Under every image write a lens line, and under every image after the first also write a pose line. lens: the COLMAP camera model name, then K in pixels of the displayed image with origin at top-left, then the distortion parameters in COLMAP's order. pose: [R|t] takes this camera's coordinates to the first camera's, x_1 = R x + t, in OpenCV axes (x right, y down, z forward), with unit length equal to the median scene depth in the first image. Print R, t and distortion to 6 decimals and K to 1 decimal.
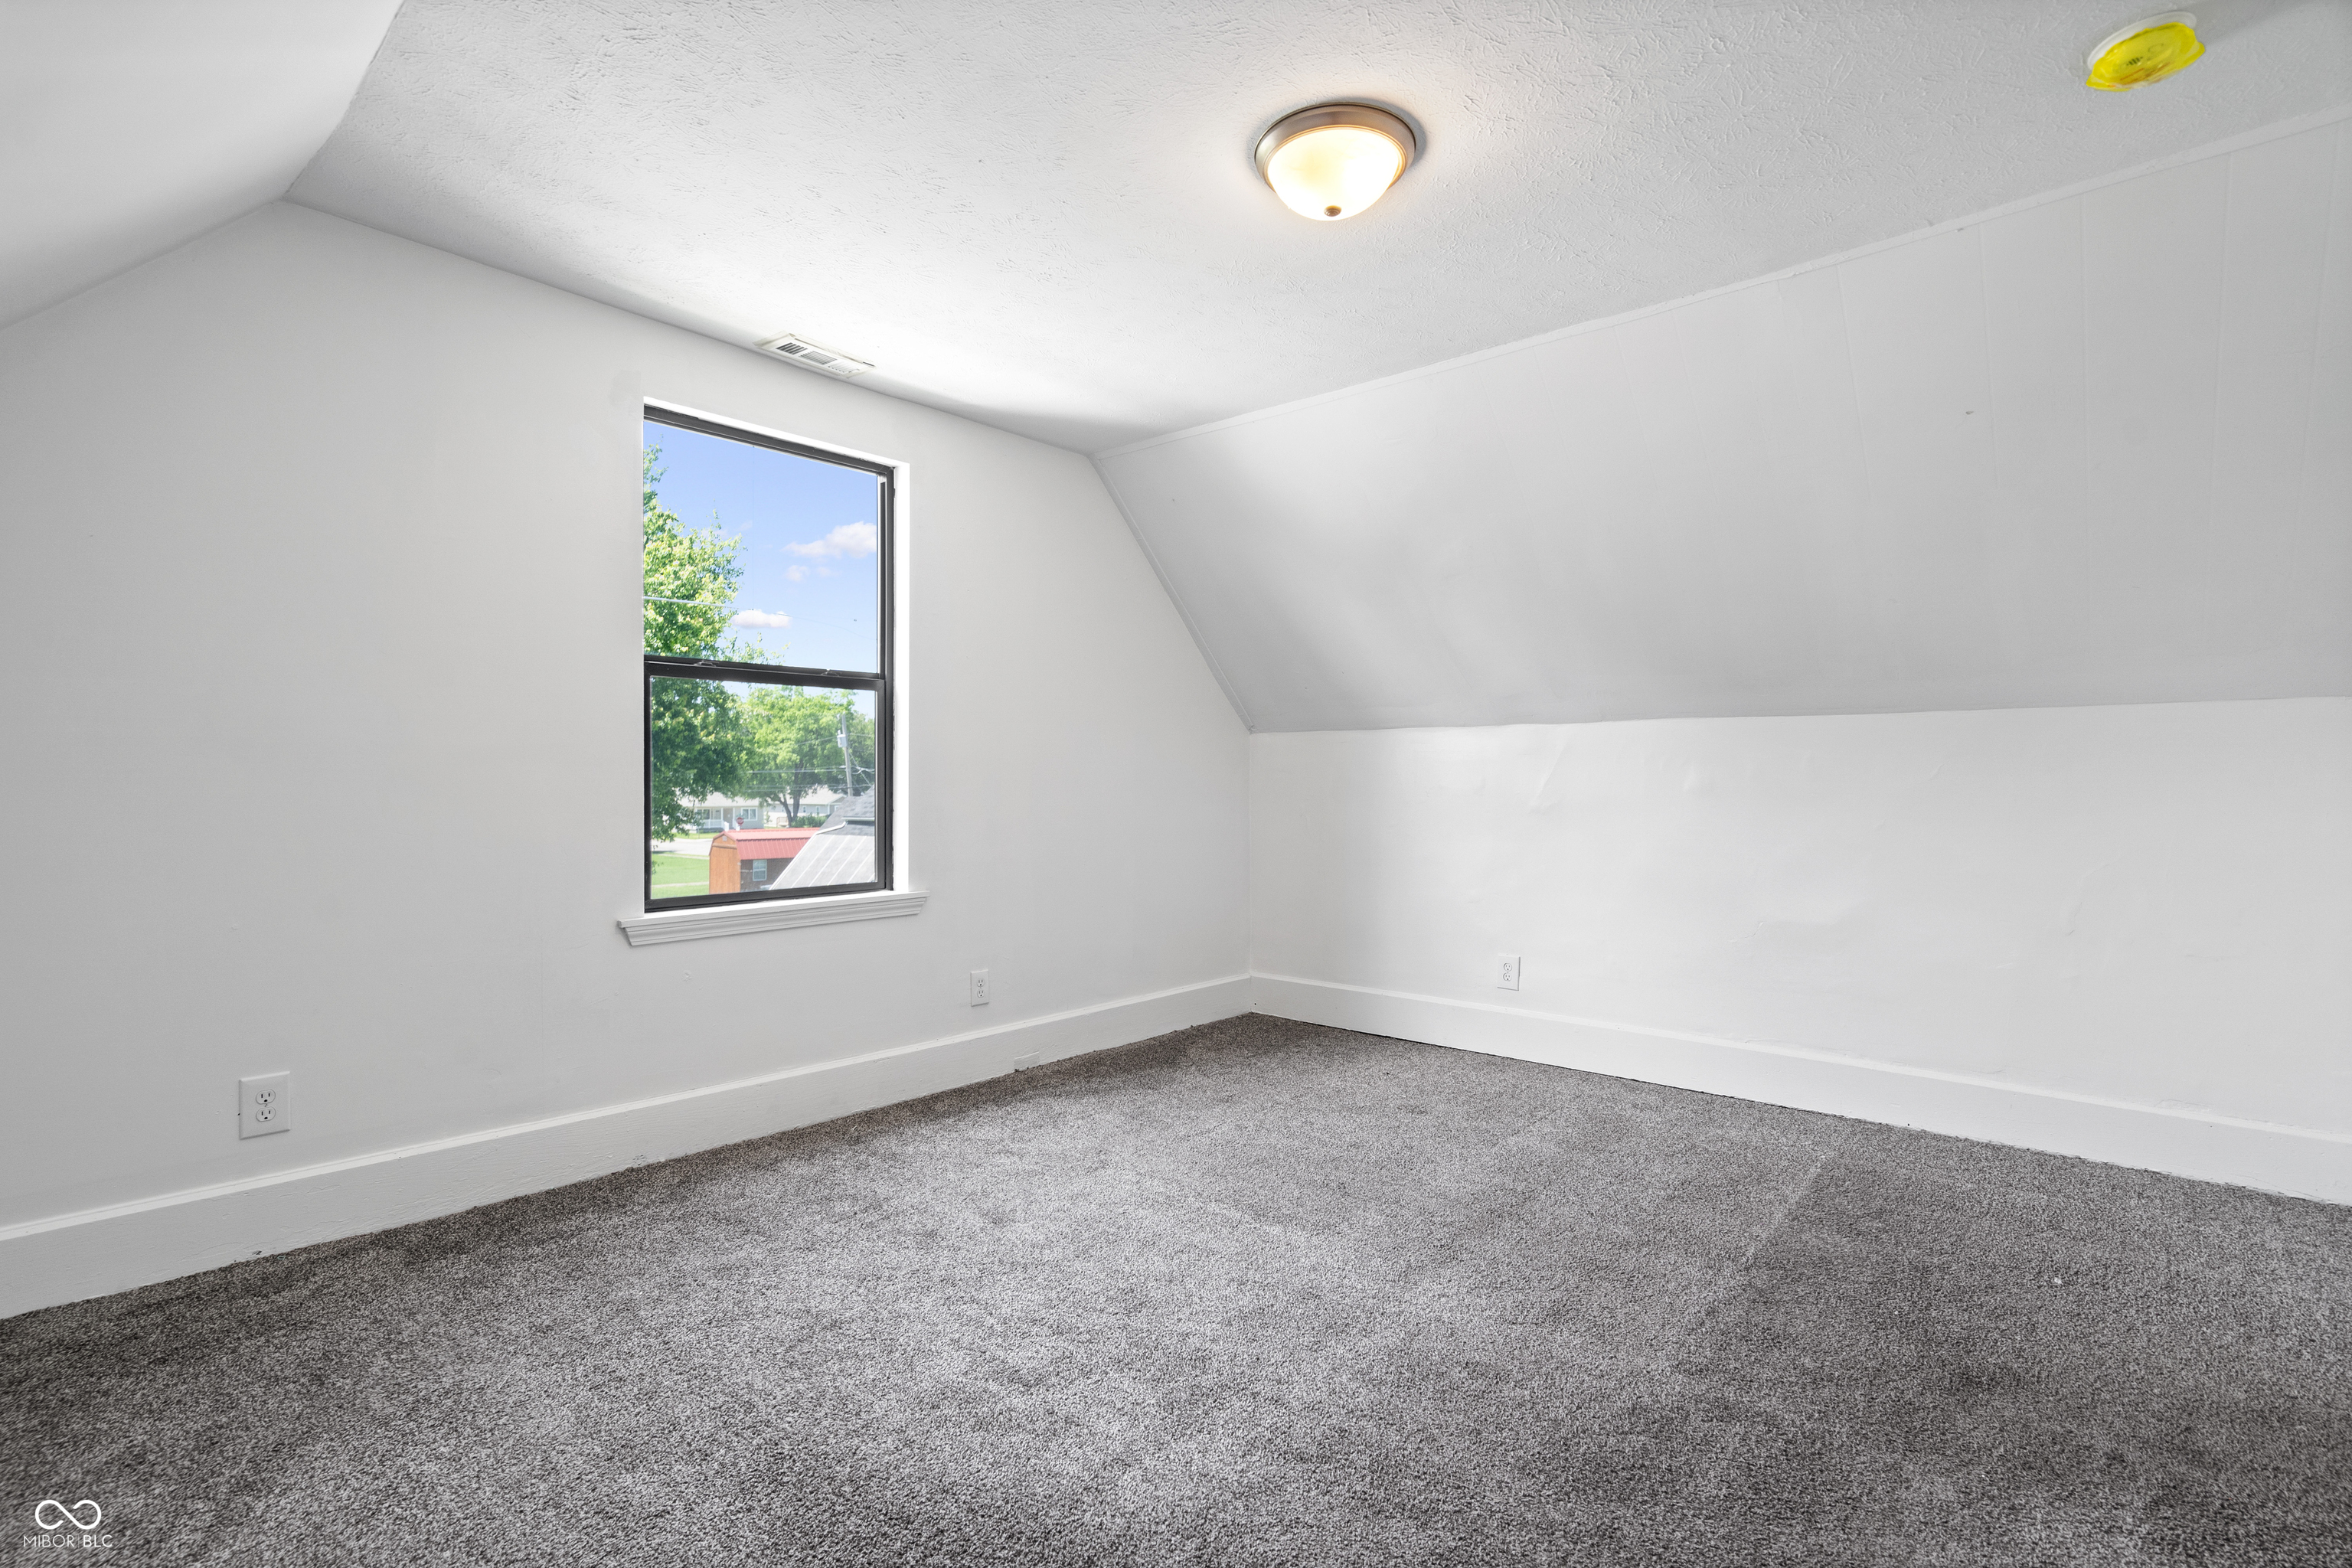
lens RADIAL K [[1115.1, 0, 1176.0], [0, 1115.1, 784.0], [0, 0, 1]] dist [-0.003855, 0.001467]
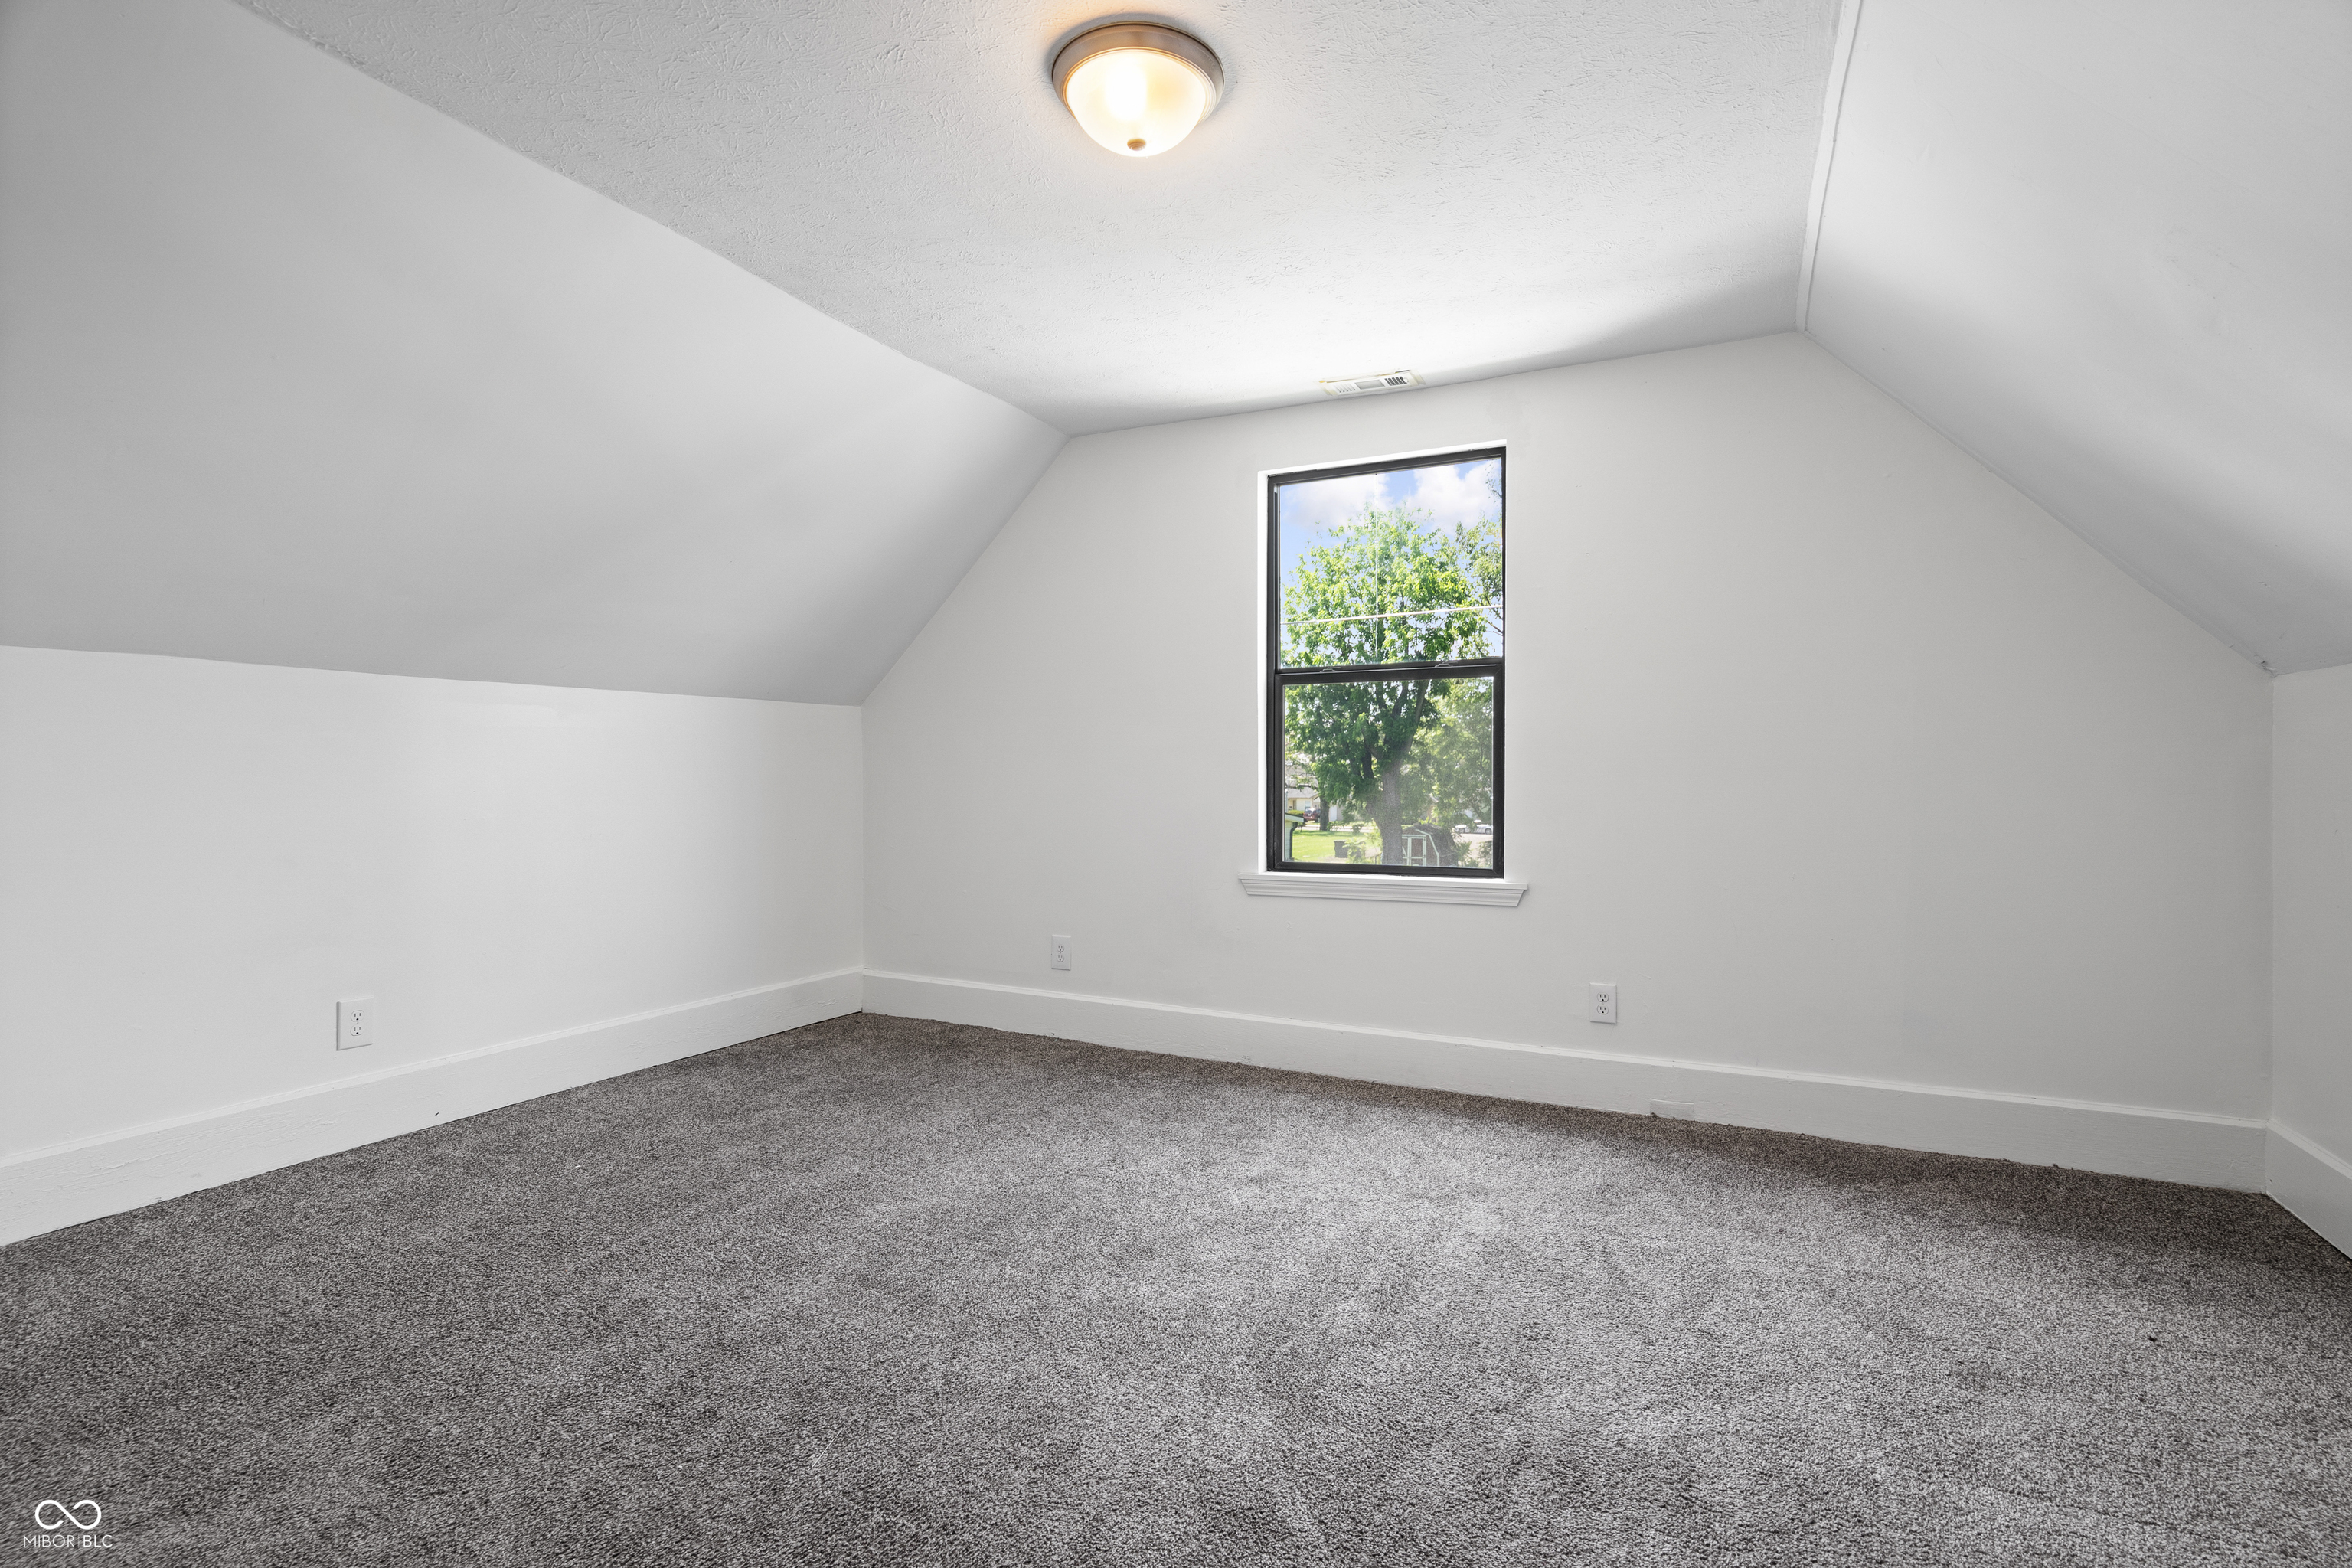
lens RADIAL K [[1091.5, 0, 1178.6], [0, 1091.5, 745.9], [0, 0, 1]] dist [0.003200, 0.000790]
pose [[0.263640, -0.033495, -0.964040, 0.667982], [-0.007192, 0.999301, -0.036687, 0.017864], [0.964594, 0.016606, 0.263214, 0.529499]]
